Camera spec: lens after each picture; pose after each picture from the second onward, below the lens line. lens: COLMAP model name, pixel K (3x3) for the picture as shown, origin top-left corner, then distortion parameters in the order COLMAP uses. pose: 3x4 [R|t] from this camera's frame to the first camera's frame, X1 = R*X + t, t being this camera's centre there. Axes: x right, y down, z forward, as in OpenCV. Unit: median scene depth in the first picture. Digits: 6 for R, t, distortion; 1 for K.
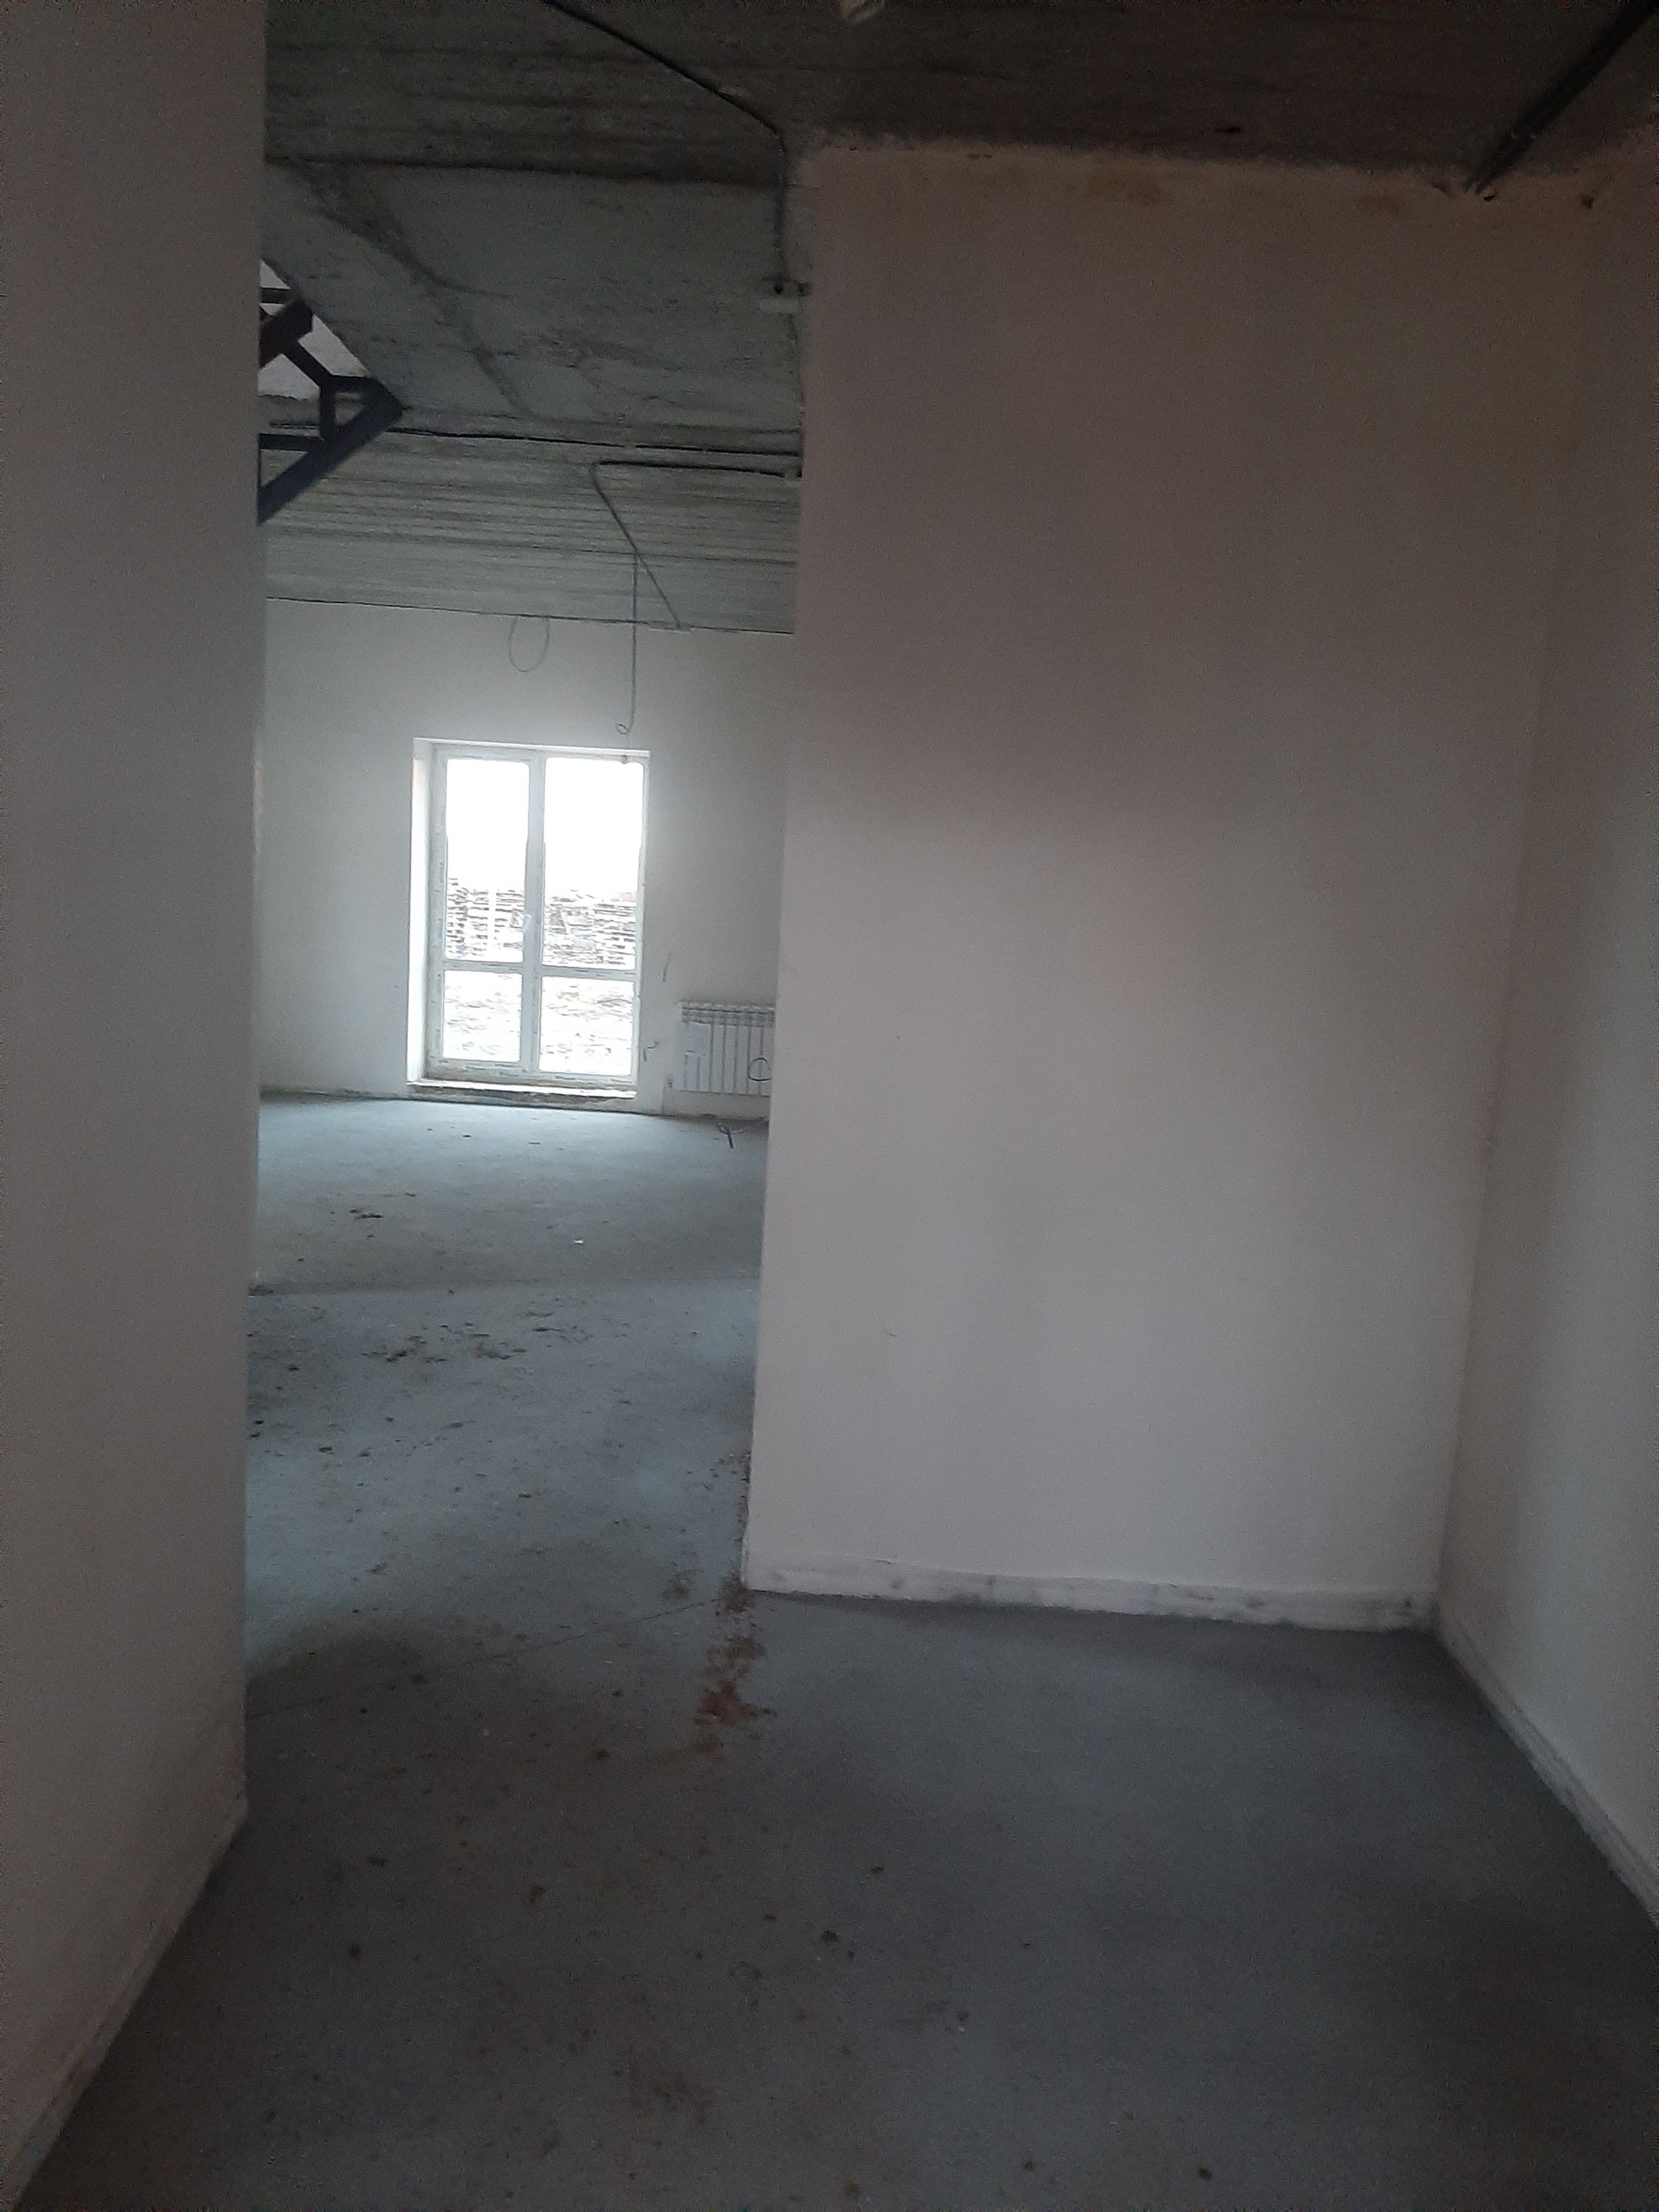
lens RADIAL K [[1696.1, 0, 857.3], [0, 1696.1, 1108.3], [0, 0, 1]] dist [0.108601, -0.188689]
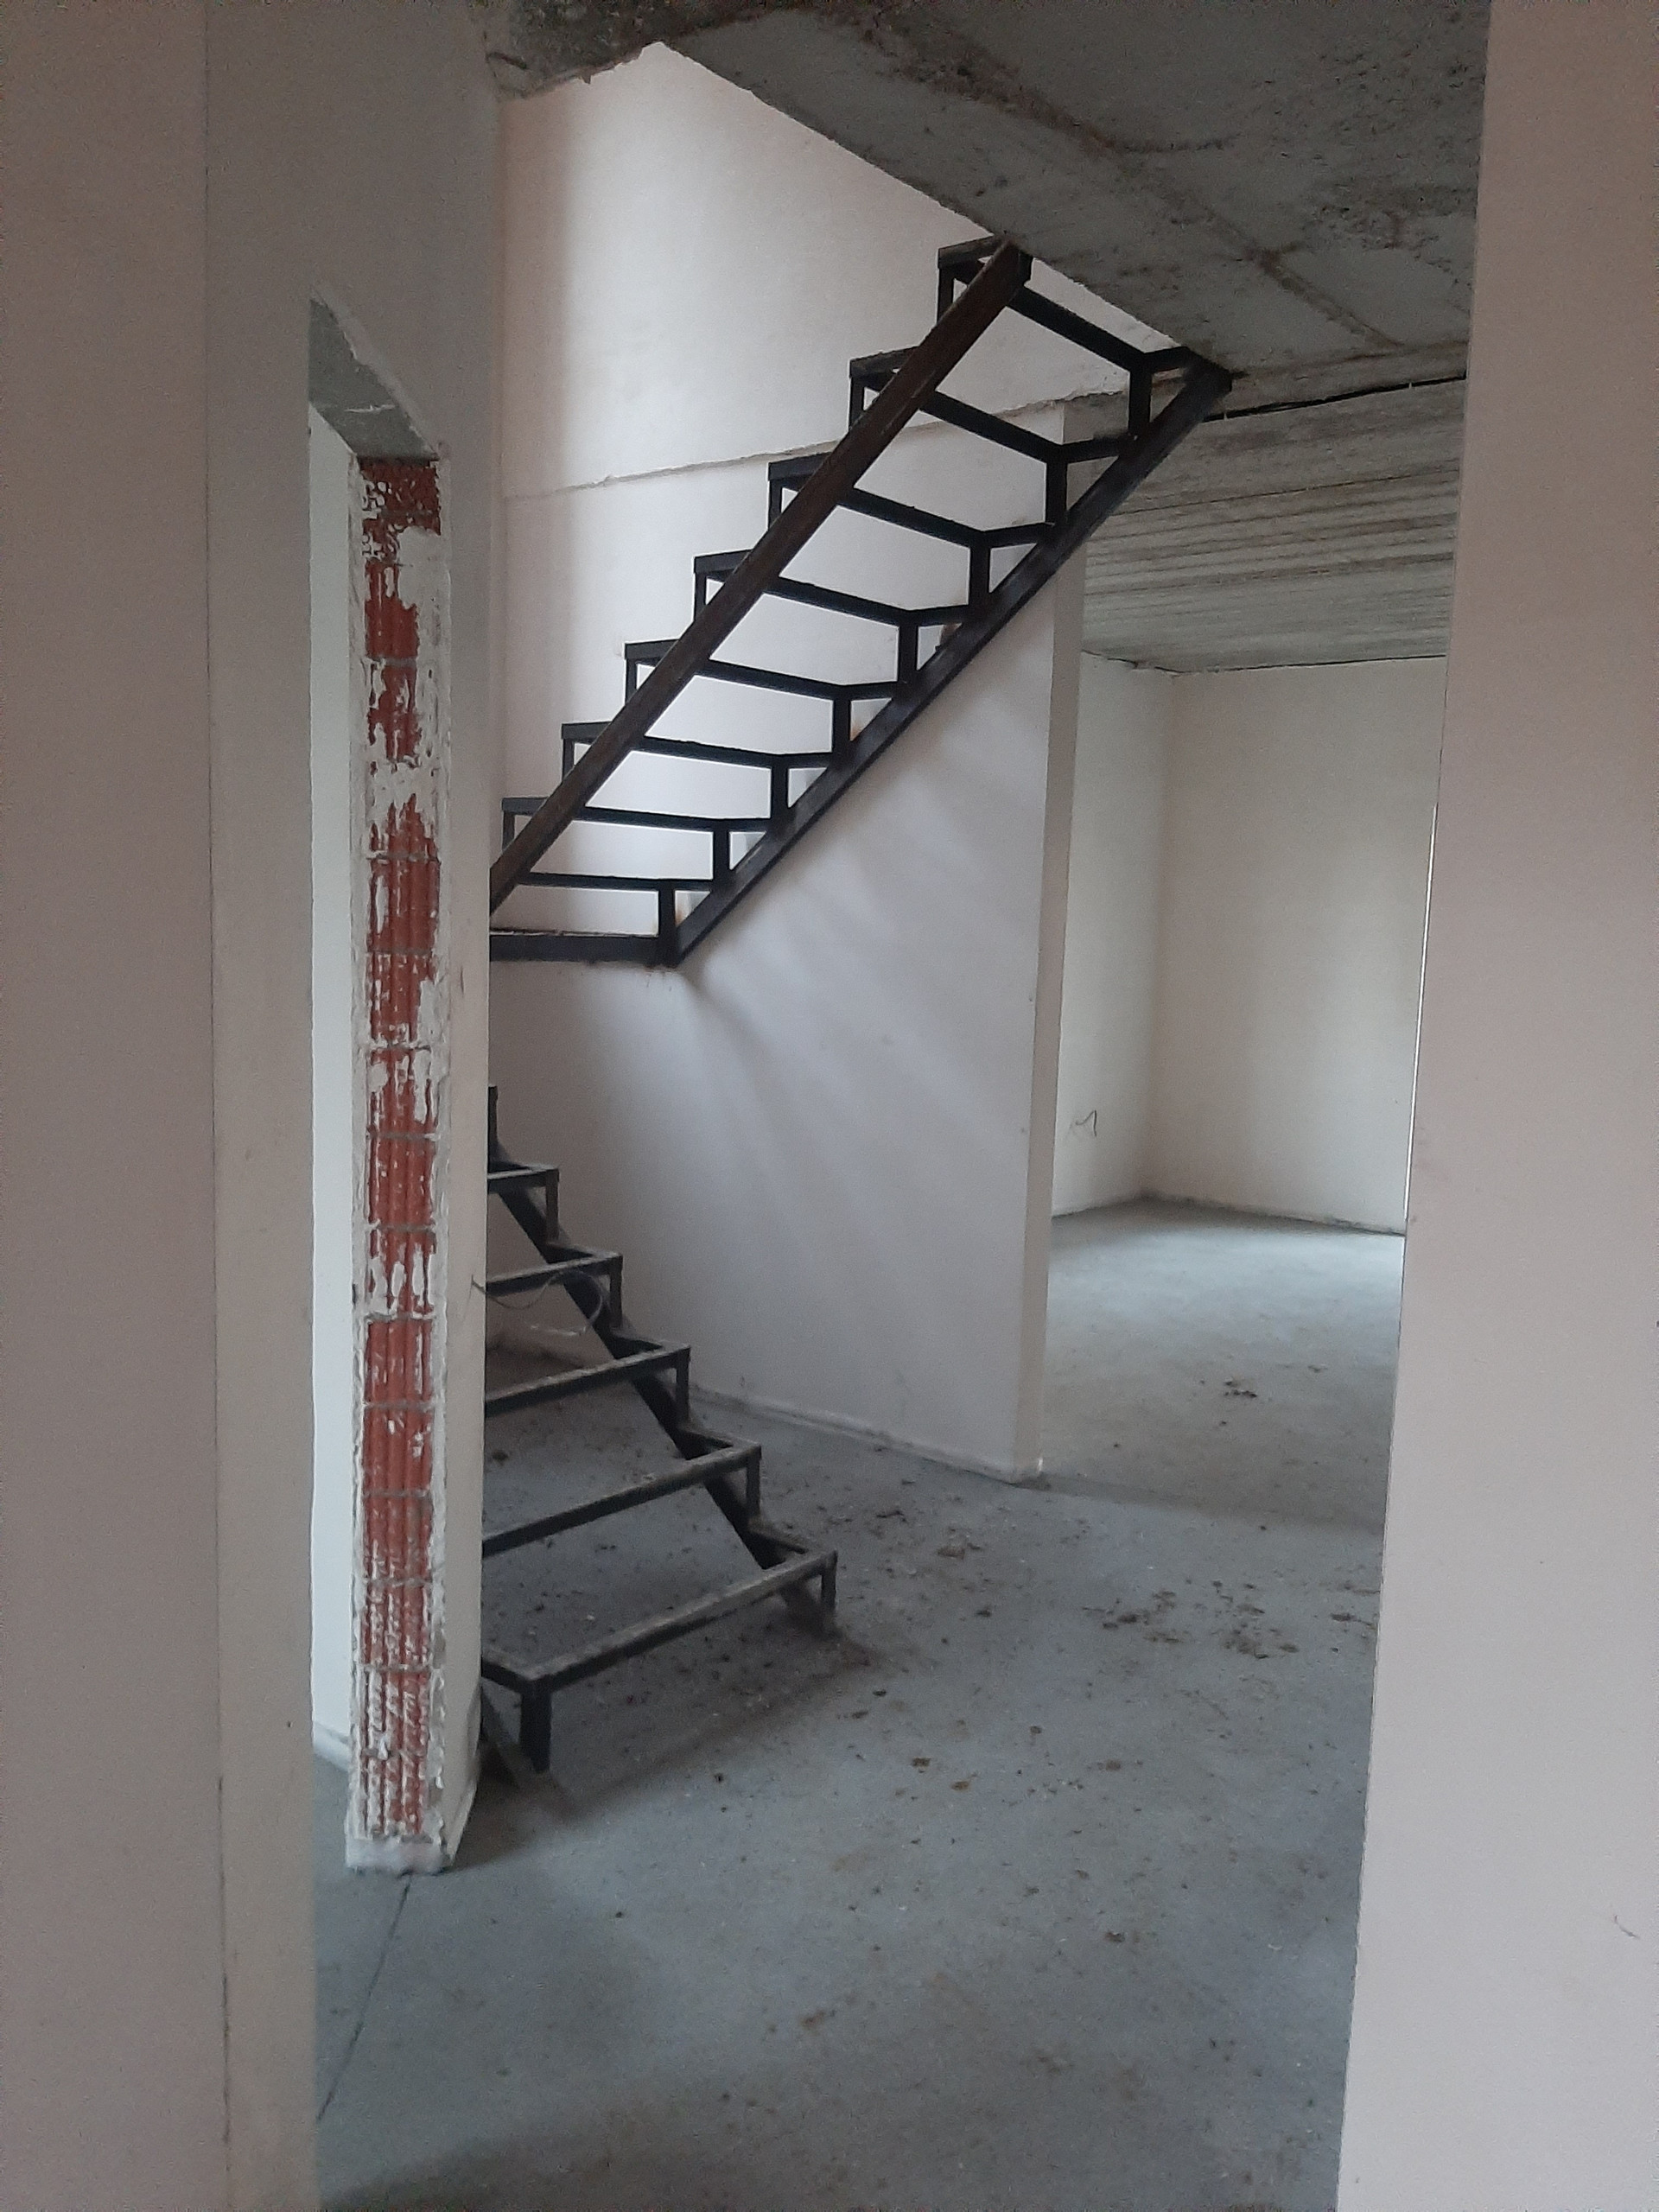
lens RADIAL K [[1727.8, 0, 829.5], [0, 1727.8, 1106.0], [0, 0, 1]] dist [-0.000867, -0.006764]
pose [[0.778936, 0.039650, -0.625849, 0.046137], [-0.073006, 0.996947, -0.027704, -0.024050], [0.622840, 0.067270, 0.779452, 0.156258]]
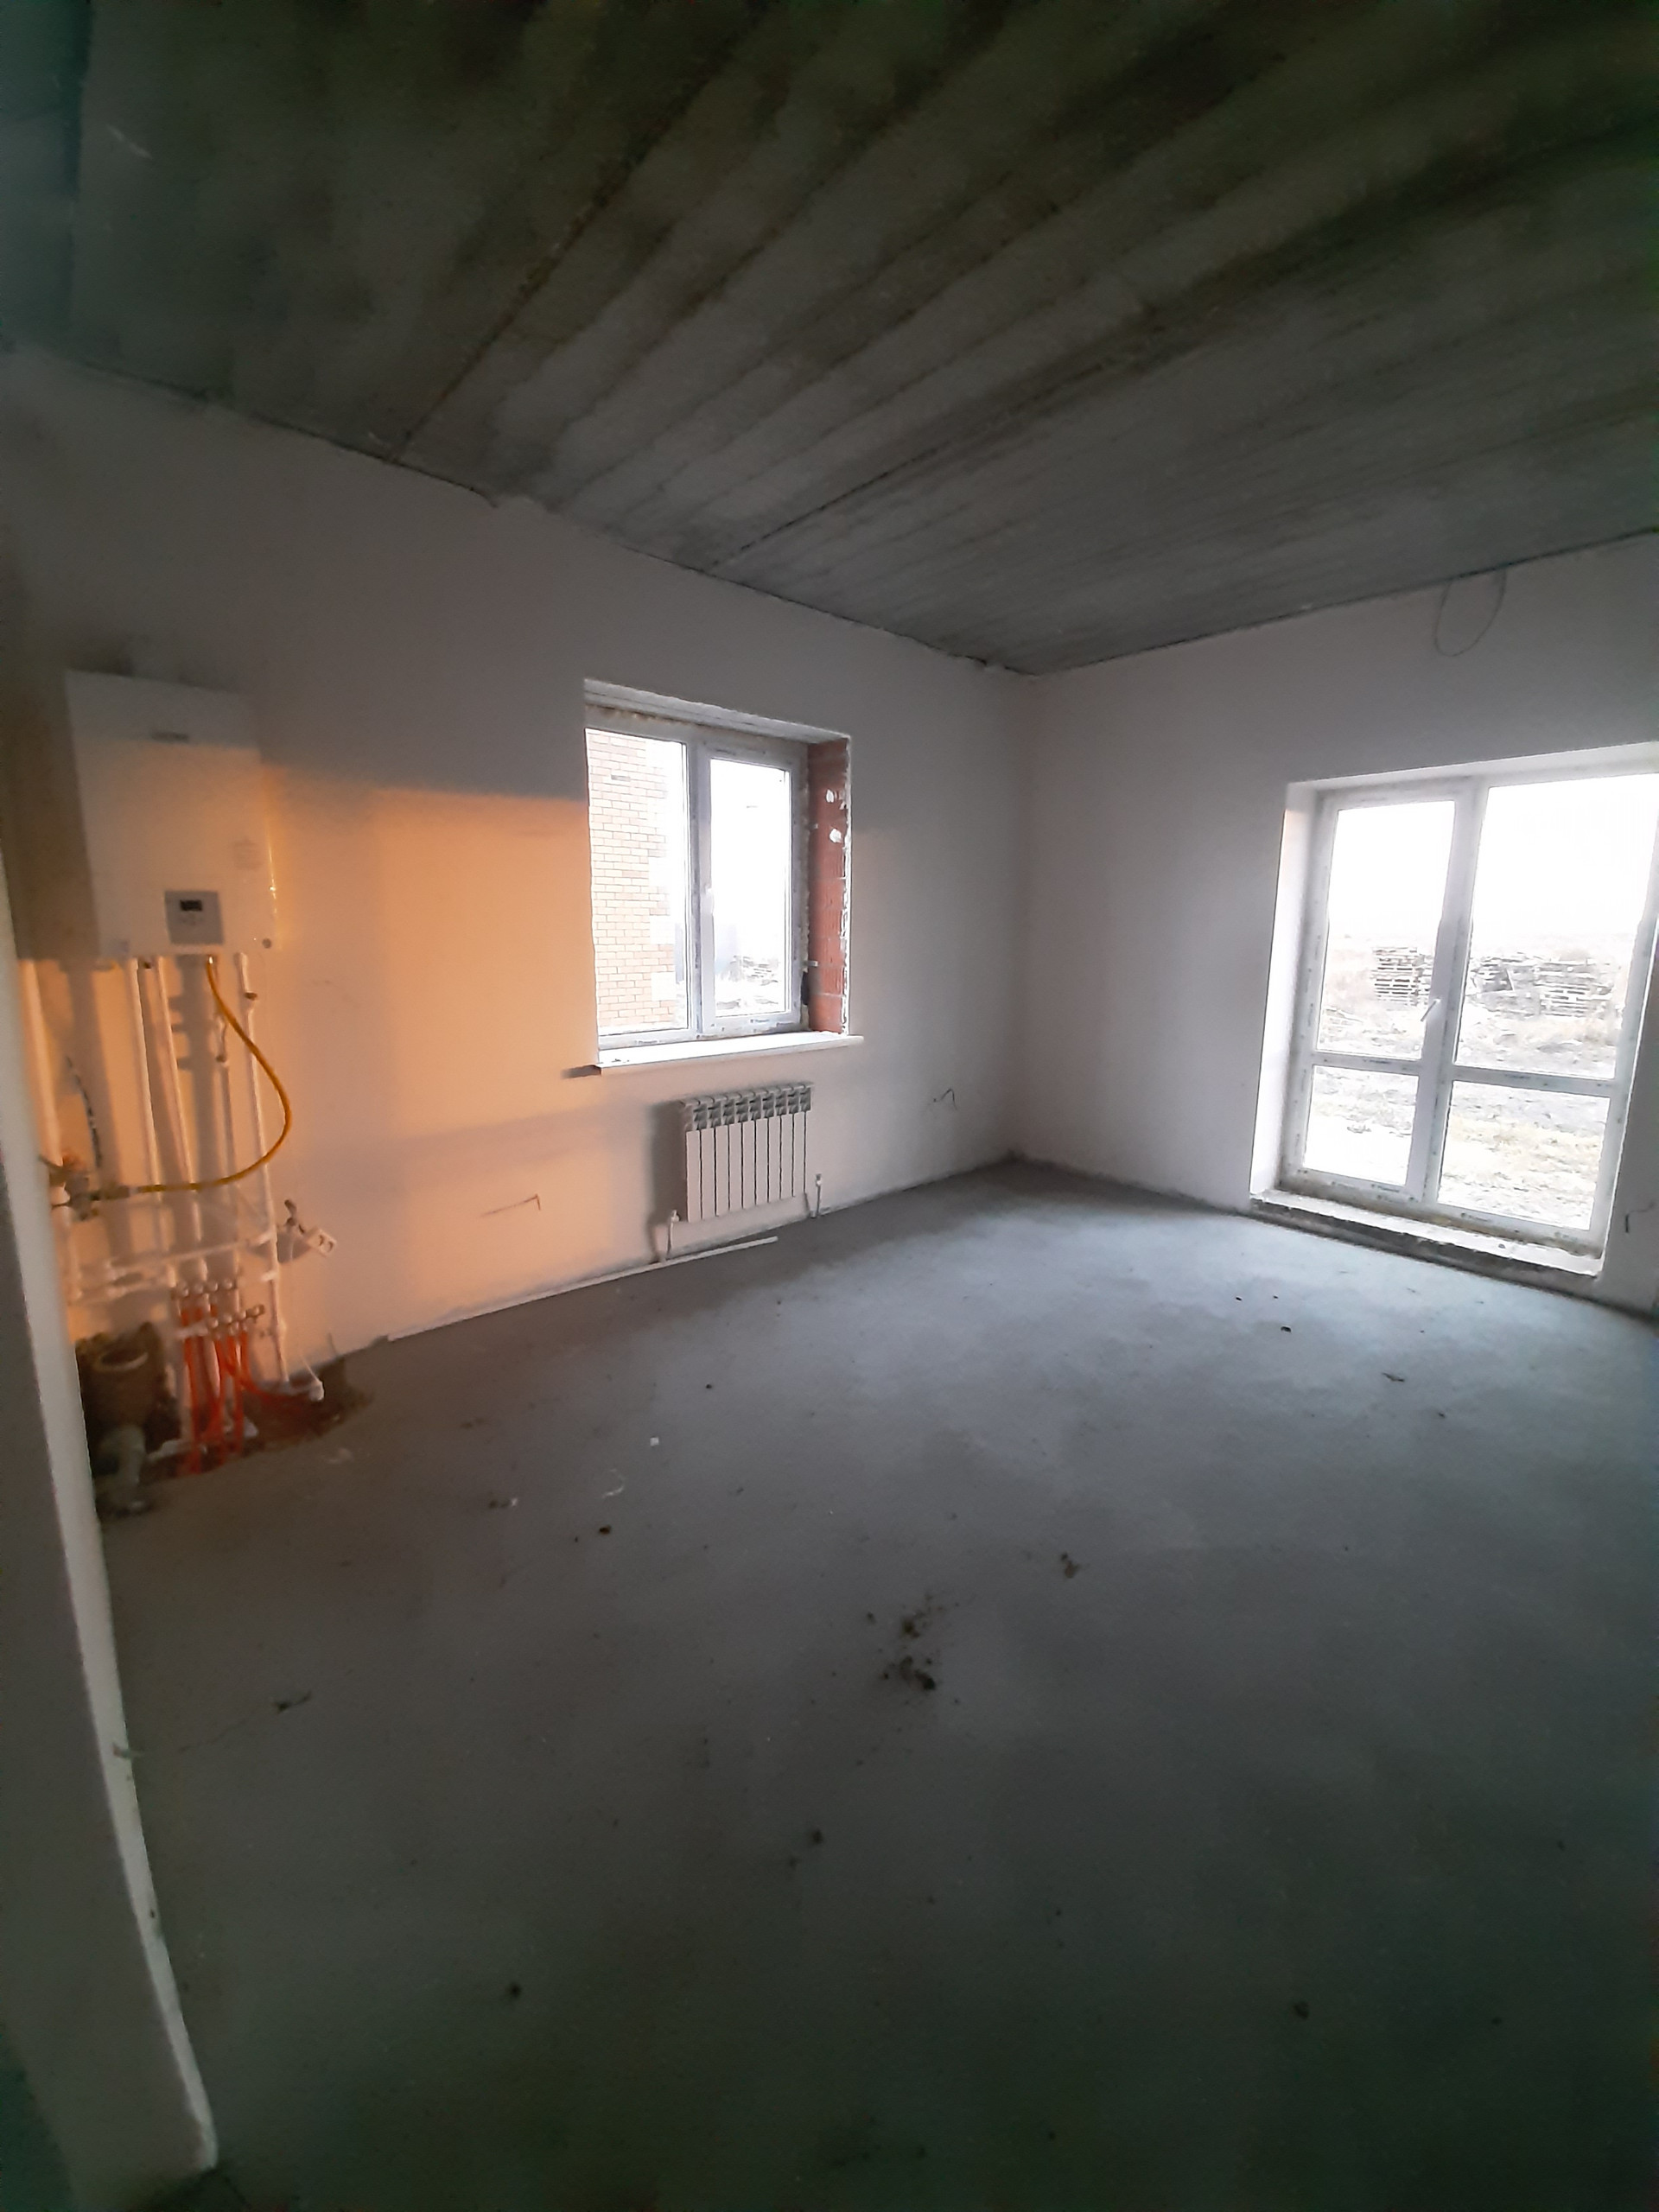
lens RADIAL K [[879.2, 0, 823.5], [0, 879.2, 1066.9], [0, 0, 1]] dist [-0.000212, -0.000150]
pose [[0.673359, 0.069522, -0.736040, -0.087972], [-0.071723, 0.997016, 0.028558, -0.076218], [0.735829, 0.033561, 0.676336, 0.542806]]
